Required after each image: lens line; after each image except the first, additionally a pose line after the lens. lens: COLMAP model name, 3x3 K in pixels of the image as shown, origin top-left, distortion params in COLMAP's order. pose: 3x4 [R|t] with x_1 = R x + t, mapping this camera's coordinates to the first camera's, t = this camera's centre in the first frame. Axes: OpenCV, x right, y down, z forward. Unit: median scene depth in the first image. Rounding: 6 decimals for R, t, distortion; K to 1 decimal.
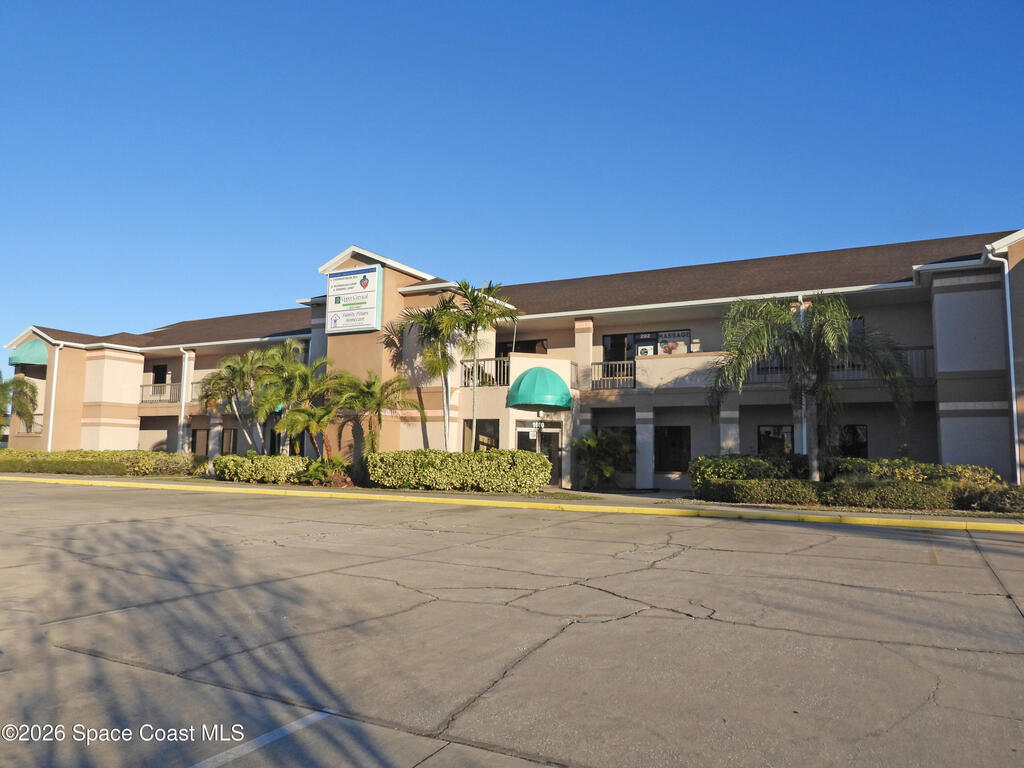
lens RADIAL K [[732.1, 0, 515.5], [0, 732.1, 385.6], [0, 0, 1]] dist [0.009061, 0.002037]
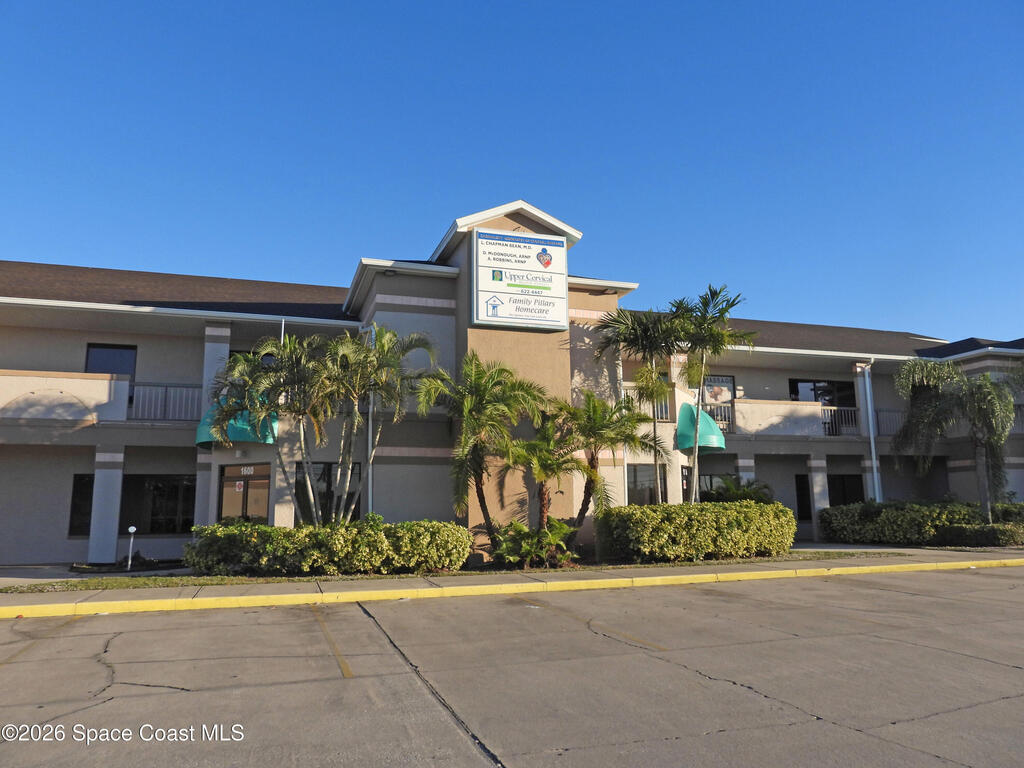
lens RADIAL K [[732.1, 0, 508.4], [0, 732.1, 383.6], [0, 0, 1]] dist [0.009061, 0.002037]
pose [[0.701172, 0.094867, 0.706652, -0.699050], [-0.046996, 0.995103, -0.086959, 0.035424], [-0.711441, 0.027763, 0.702197, 0.549734]]
